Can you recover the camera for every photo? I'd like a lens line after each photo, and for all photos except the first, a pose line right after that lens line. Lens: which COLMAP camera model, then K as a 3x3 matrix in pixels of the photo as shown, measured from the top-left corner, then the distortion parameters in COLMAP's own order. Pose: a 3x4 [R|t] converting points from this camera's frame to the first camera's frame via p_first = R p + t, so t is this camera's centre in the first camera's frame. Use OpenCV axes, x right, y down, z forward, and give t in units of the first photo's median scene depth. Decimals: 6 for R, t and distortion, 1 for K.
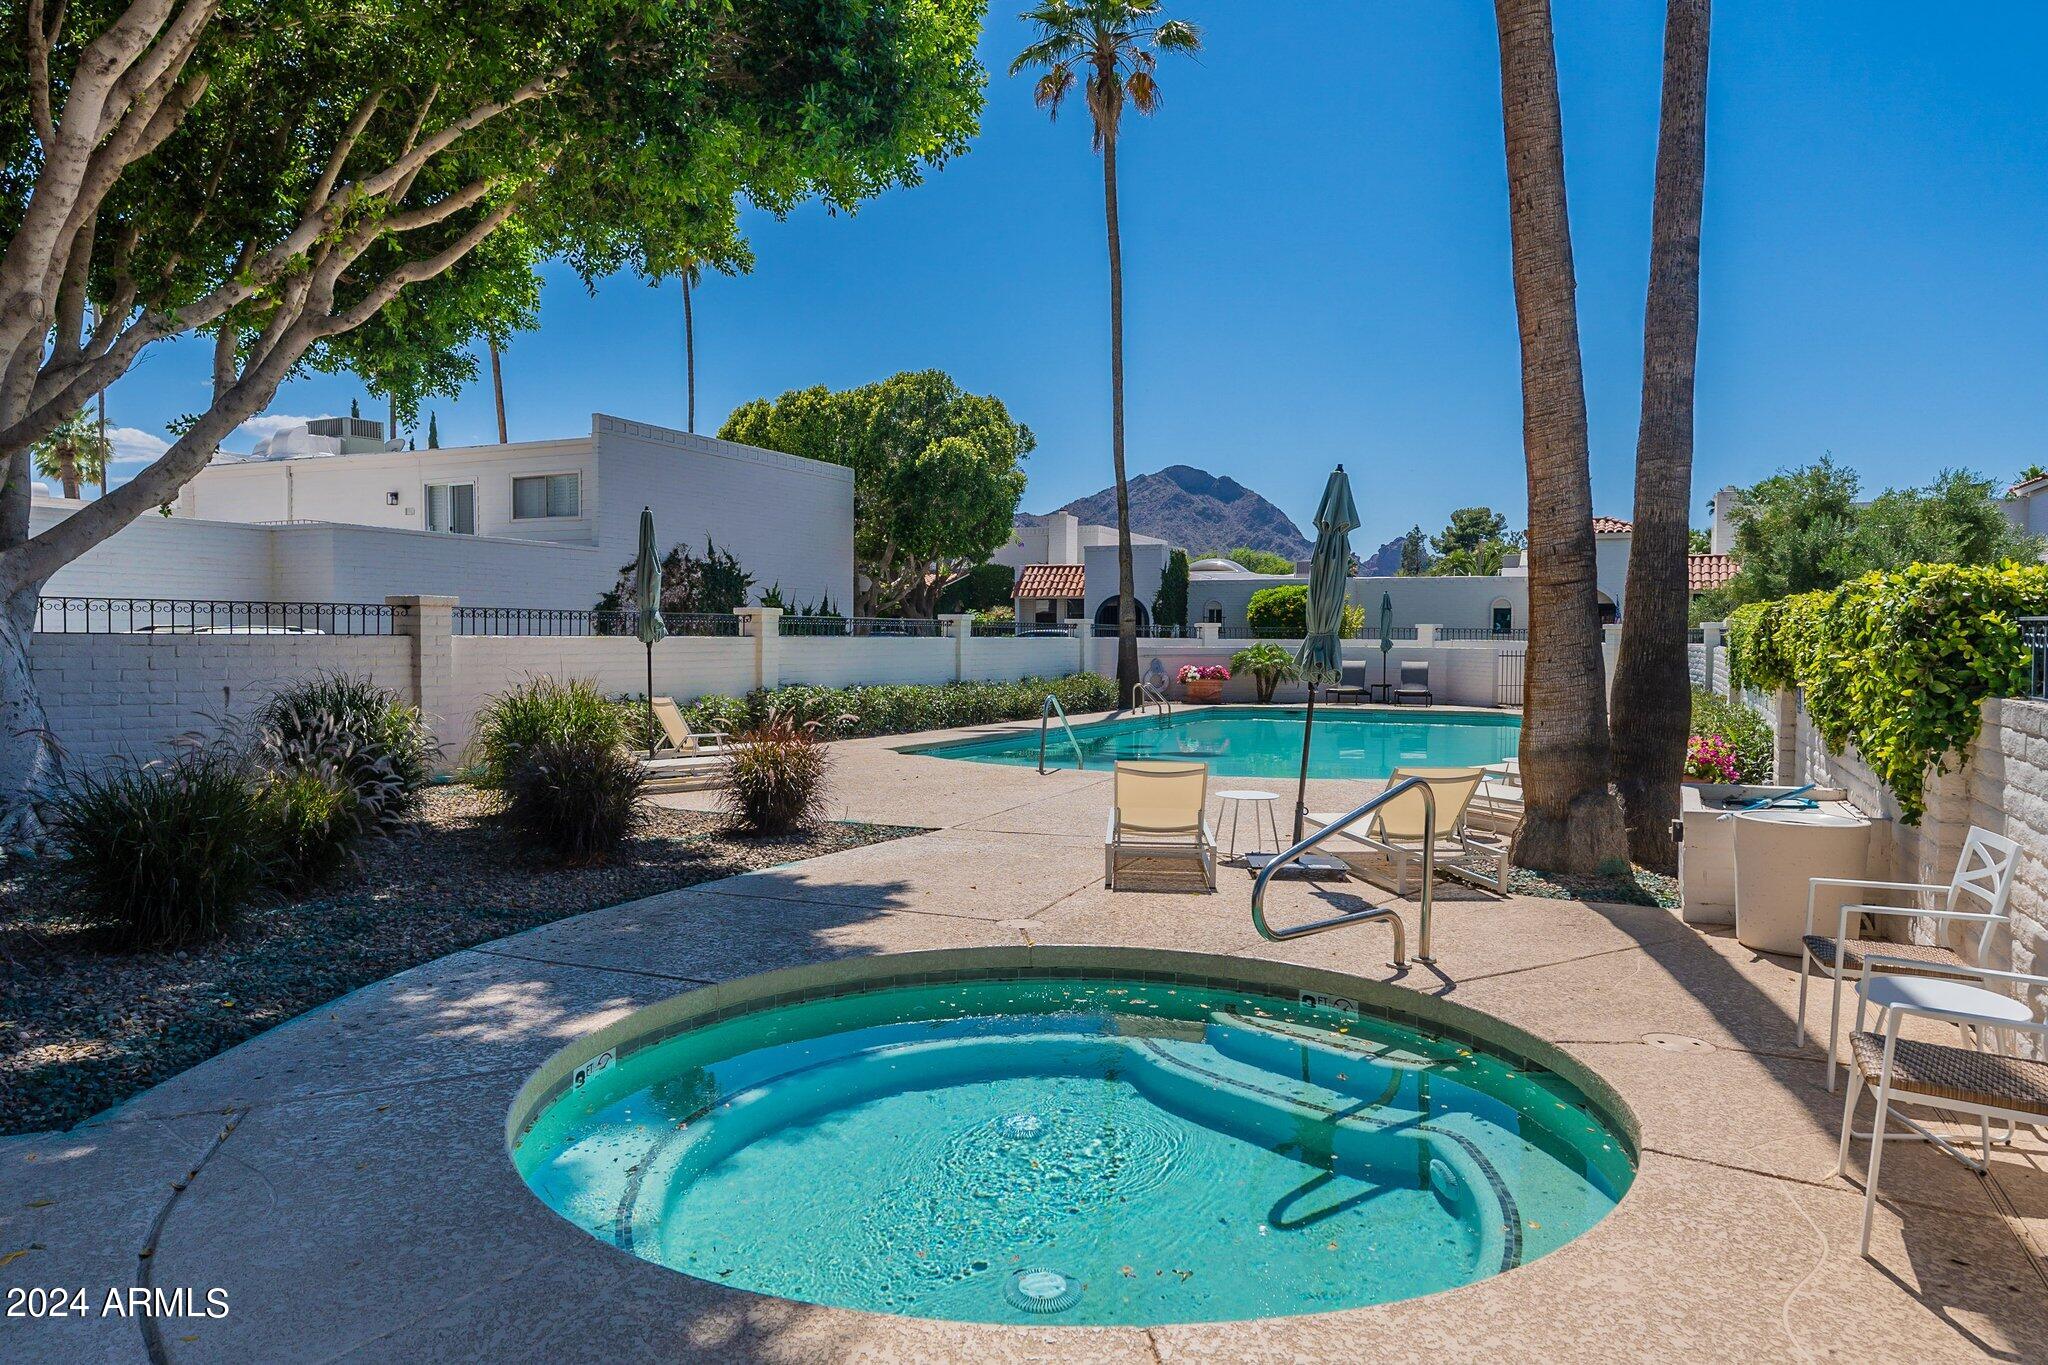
lens RADIAL K [[1390.8, 0, 1017.5], [0, 1390.8, 628.1], [0, 0, 1]] dist [-0.006291, 0.001701]
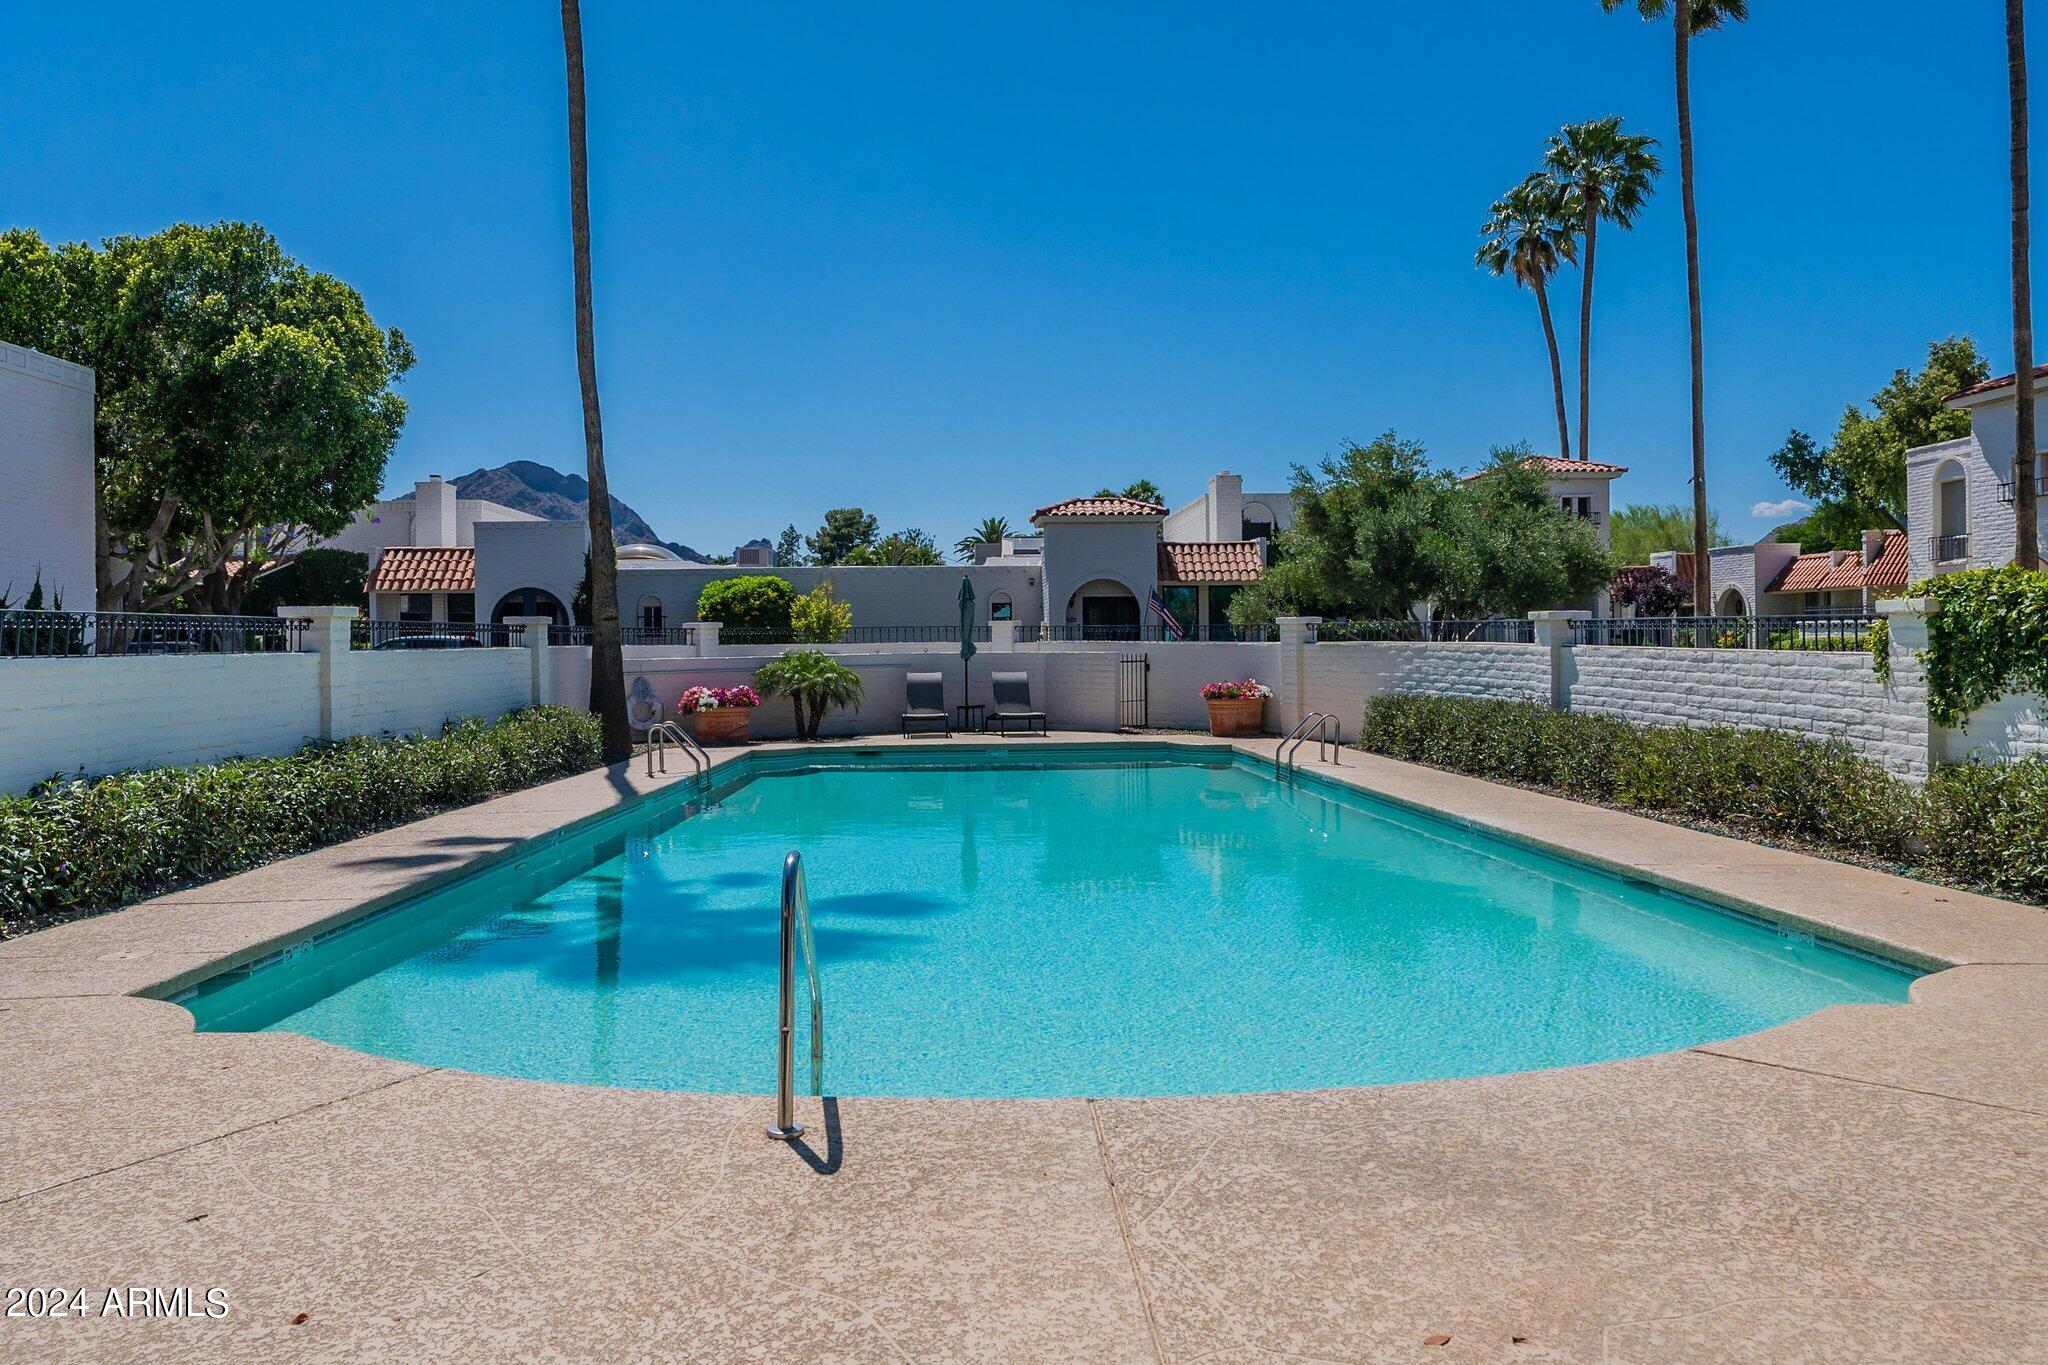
lens RADIAL K [[1390.8, 0, 1017.5], [0, 1390.8, 628.1], [0, 0, 1]] dist [-0.006291, 0.001701]
pose [[0.897412, -0.012268, 0.441024, -0.026411], [0.013114, 0.999913, 0.001131, 0.000387], [-0.440999, 0.004769, 0.897495, 0.298570]]
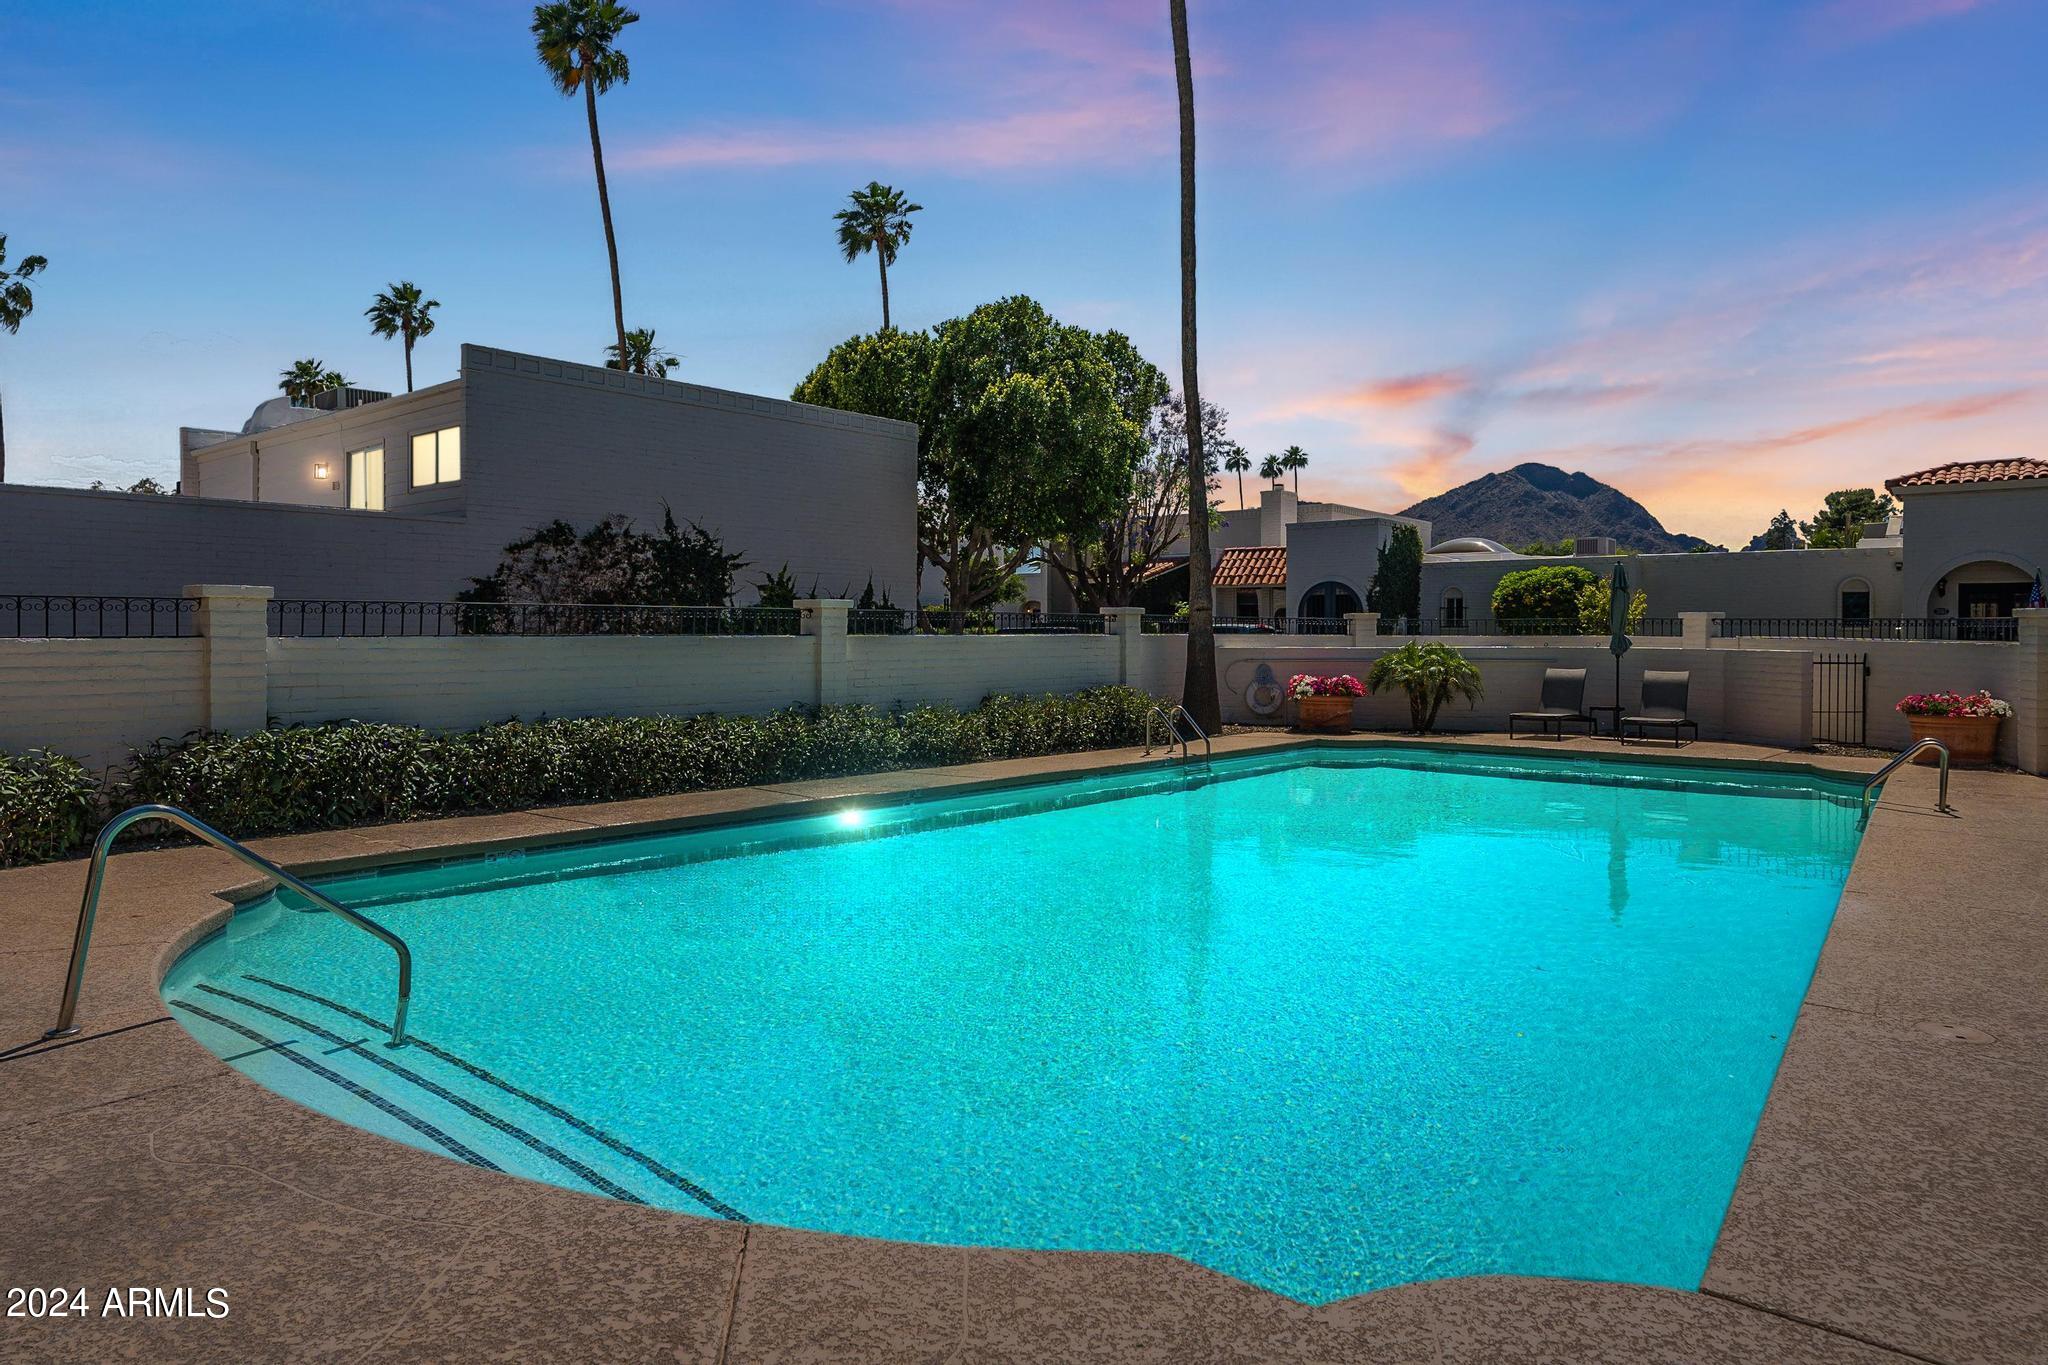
lens RADIAL K [[1278.7, 0, 1022.4], [0, 1278.7, 607.4], [0, 0, 1]] dist [0.002292, -0.000772]
pose [[0.965130, -0.008723, -0.261627, 0.134552], [0.005092, 0.999881, -0.014554, 0.001907], [0.261723, 0.012715, 0.965059, 0.311993]]
